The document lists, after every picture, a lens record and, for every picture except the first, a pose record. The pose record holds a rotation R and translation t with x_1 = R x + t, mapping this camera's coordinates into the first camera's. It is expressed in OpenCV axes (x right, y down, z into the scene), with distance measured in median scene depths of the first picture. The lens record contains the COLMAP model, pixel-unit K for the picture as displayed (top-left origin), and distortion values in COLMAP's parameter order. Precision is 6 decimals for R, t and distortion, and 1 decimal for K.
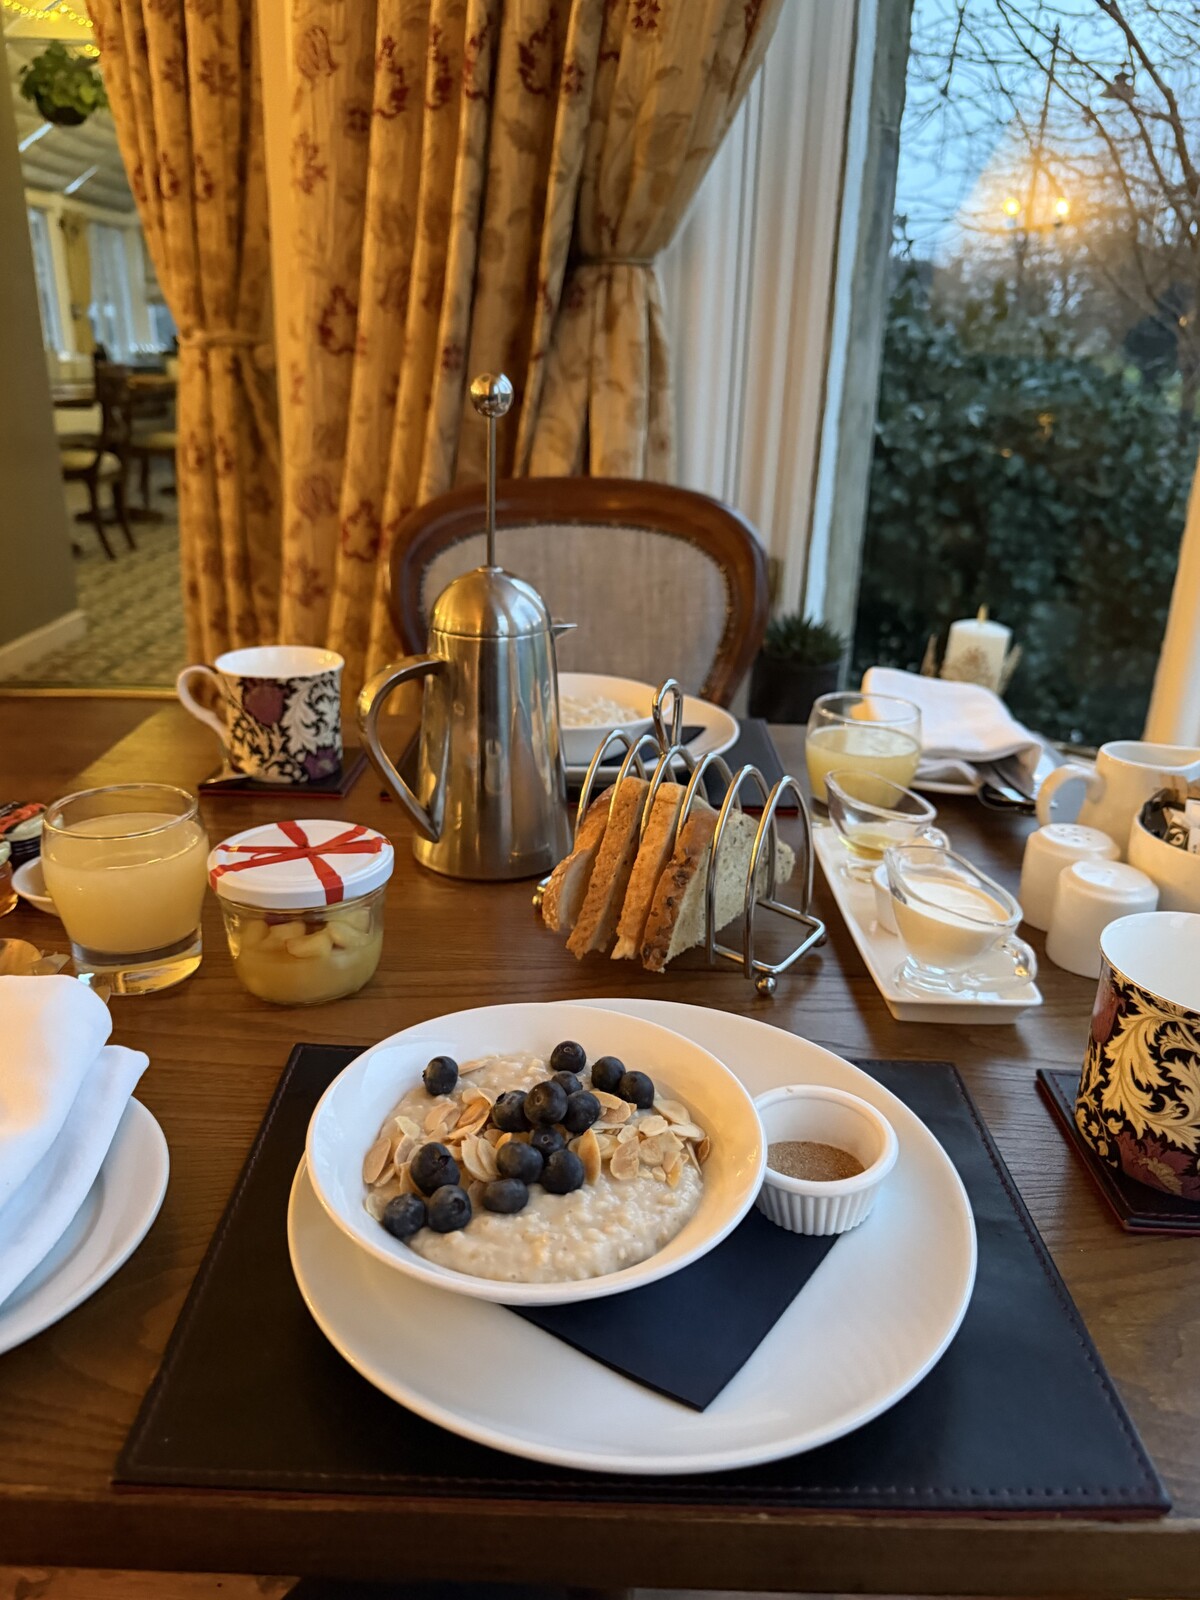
lens RADIAL K [[1126.9, 0, 606.1], [0, 1126.9, 795.3], [0, 0, 1]] dist [-0.044647, 0.006692]
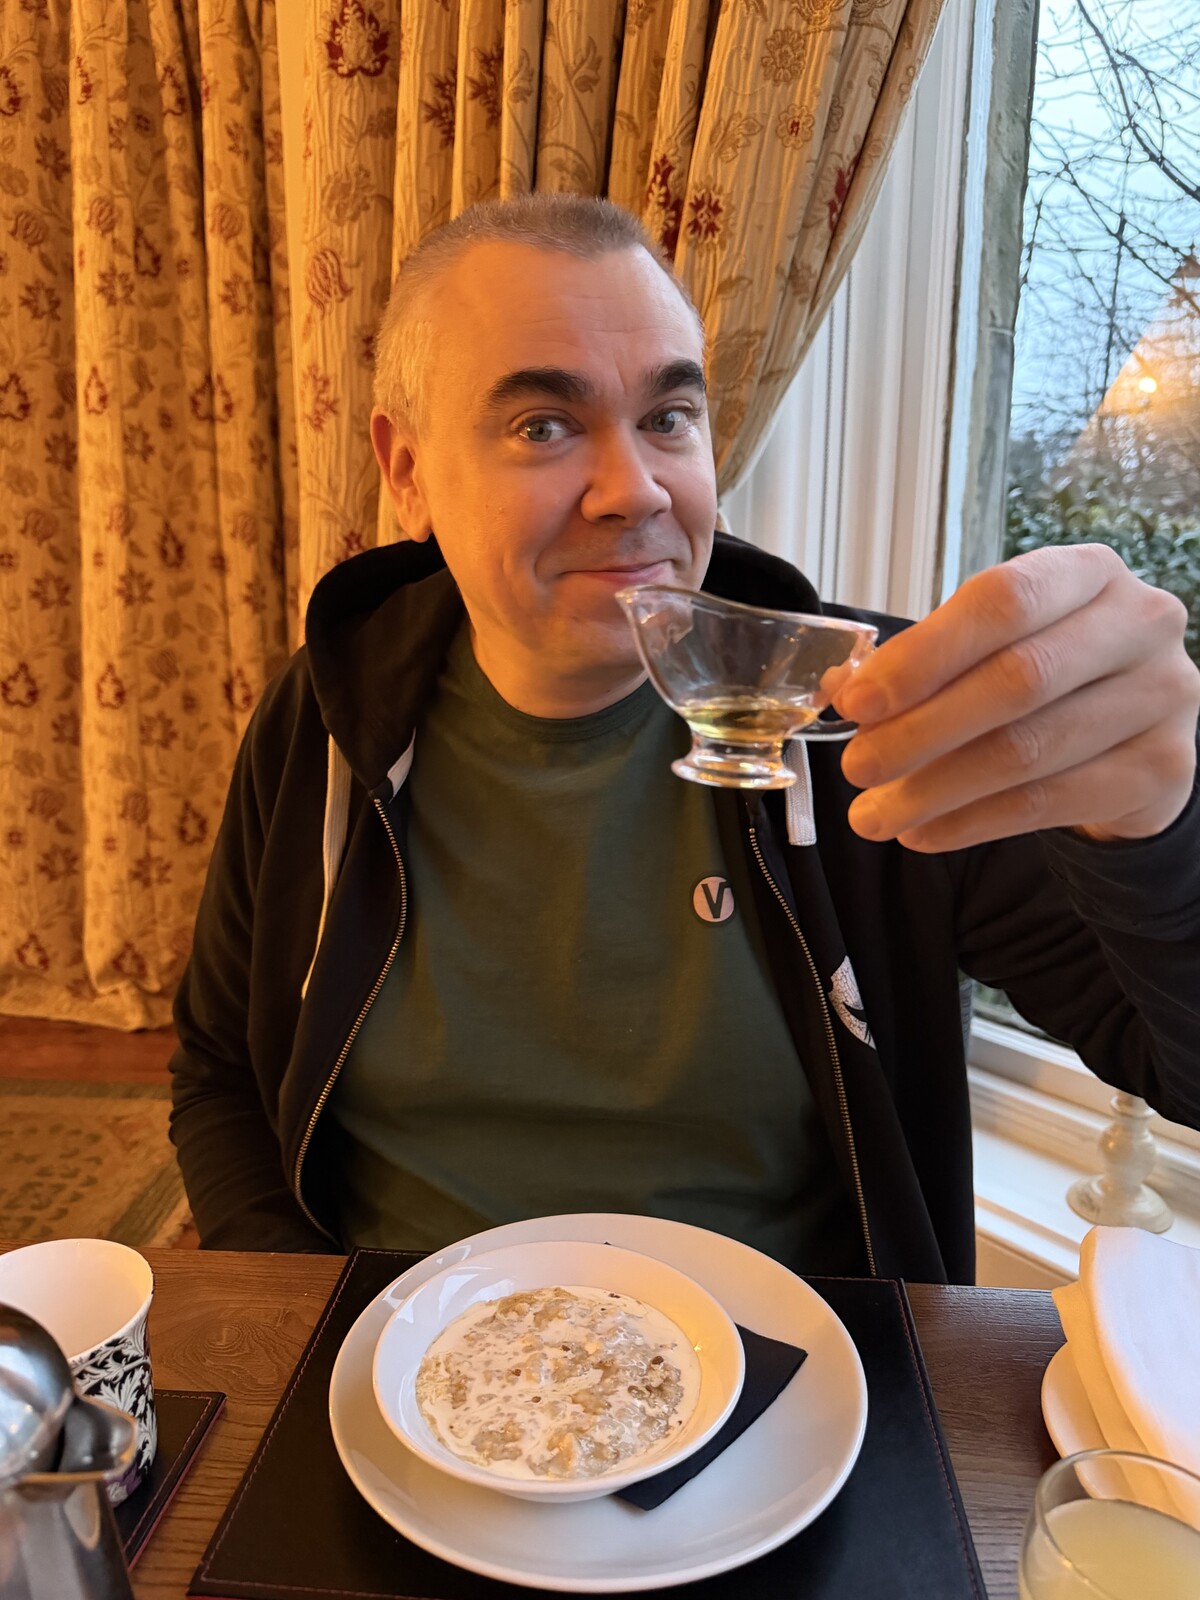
lens RADIAL K [[1126.9, 0, 594.4], [0, 1126.9, 805.2], [0, 0, 1]] dist [-0.044647, 0.006692]
pose [[0.996218, -0.004229, -0.086782, 0.020637], [-0.007601, 0.990745, -0.135525, -0.143535], [0.086552, 0.135672, 0.986966, 0.208665]]
